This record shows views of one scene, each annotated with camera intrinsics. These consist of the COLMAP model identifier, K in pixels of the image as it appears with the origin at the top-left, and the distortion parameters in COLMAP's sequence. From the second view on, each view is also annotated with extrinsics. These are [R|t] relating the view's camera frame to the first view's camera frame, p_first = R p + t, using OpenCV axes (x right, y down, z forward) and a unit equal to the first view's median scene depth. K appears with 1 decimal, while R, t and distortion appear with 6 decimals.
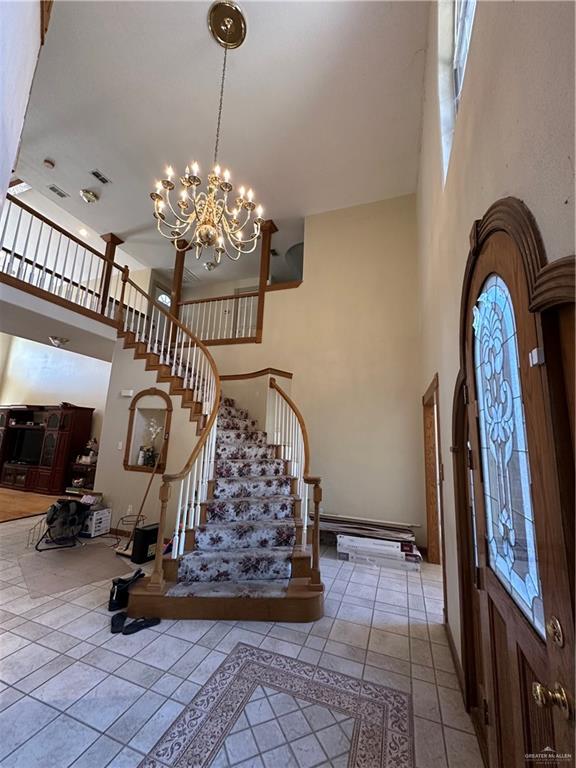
lens RADIAL K [[305.6, 0, 291.8], [0, 305.6, 383.7], [0, 0, 1]] dist [-0.002928, 0.000094]
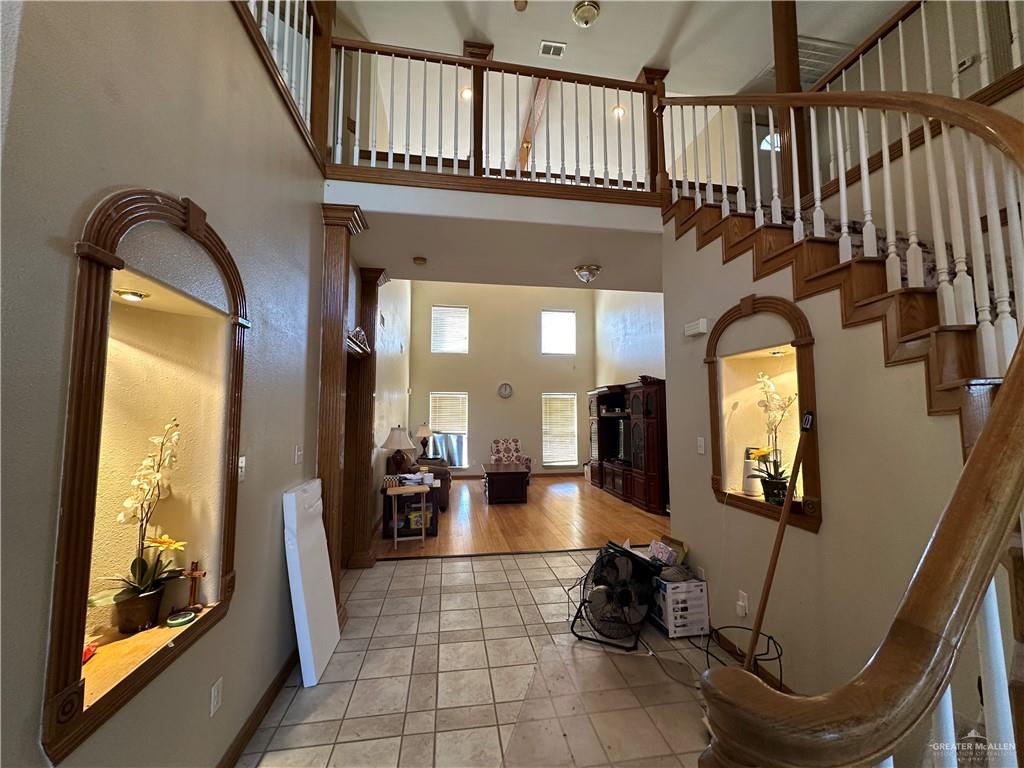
lens RADIAL K [[407.5, 0, 512.6], [0, 407.5, 383.4], [0, 0, 1]] dist [-0.002928, 0.000094]
pose [[0.471662, -0.110815, -0.874789, -0.163495], [0.170056, 0.984879, -0.033071, 0.088144], [0.865226, -0.133165, 0.483375, 0.494580]]
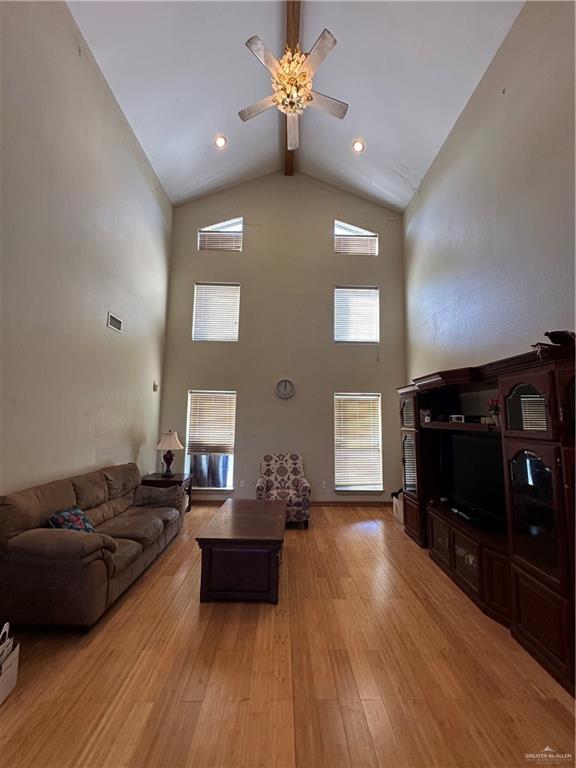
lens RADIAL K [[305.6, 0, 291.8], [0, 305.6, 383.7], [0, 0, 1]] dist [-0.002928, 0.000094]
pose [[0.357677, -0.139229, -0.923408, -0.891235], [0.159005, 0.983464, -0.086695, 0.136464], [0.920209, -0.115818, 0.373901, 1.043774]]
